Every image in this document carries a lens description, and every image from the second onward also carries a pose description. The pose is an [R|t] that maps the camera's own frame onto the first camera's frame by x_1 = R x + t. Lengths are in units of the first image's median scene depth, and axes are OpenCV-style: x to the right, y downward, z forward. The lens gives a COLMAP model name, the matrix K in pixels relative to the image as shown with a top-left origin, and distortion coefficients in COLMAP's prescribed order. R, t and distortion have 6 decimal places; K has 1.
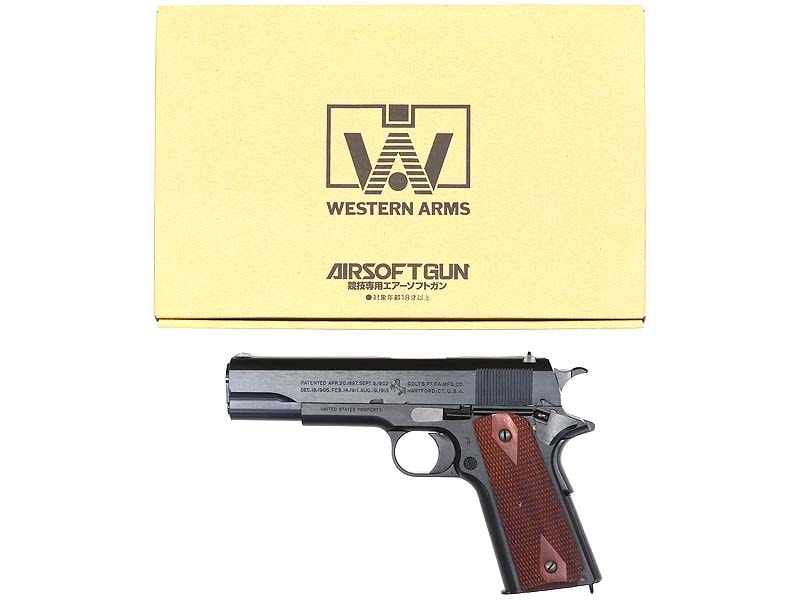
lens RADIAL K [[2020.8, 0, 397.3], [0, 2020.8, 299.8], [0, 0, 1]] dist [0.048986, 0.000000]
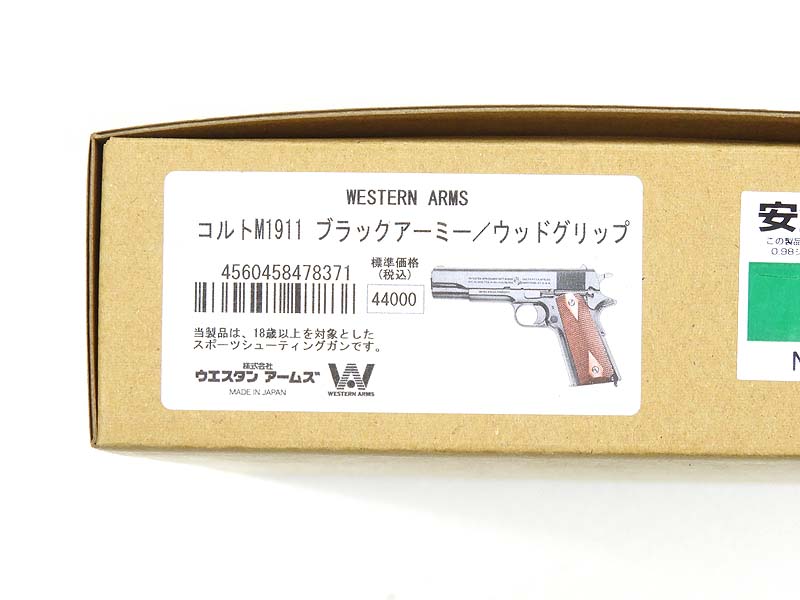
lens RADIAL K [[2472.6, 0, 399.4], [0, 2472.6, 300.0], [0, 0, 1]] dist [0.077314, 0.000000]
pose [[1.000000, 0.000350, 0.000264, -0.115342], [-0.000349, 0.999993, -0.003769, 0.070219], [-0.000265, 0.003769, 0.999993, -1.416275]]
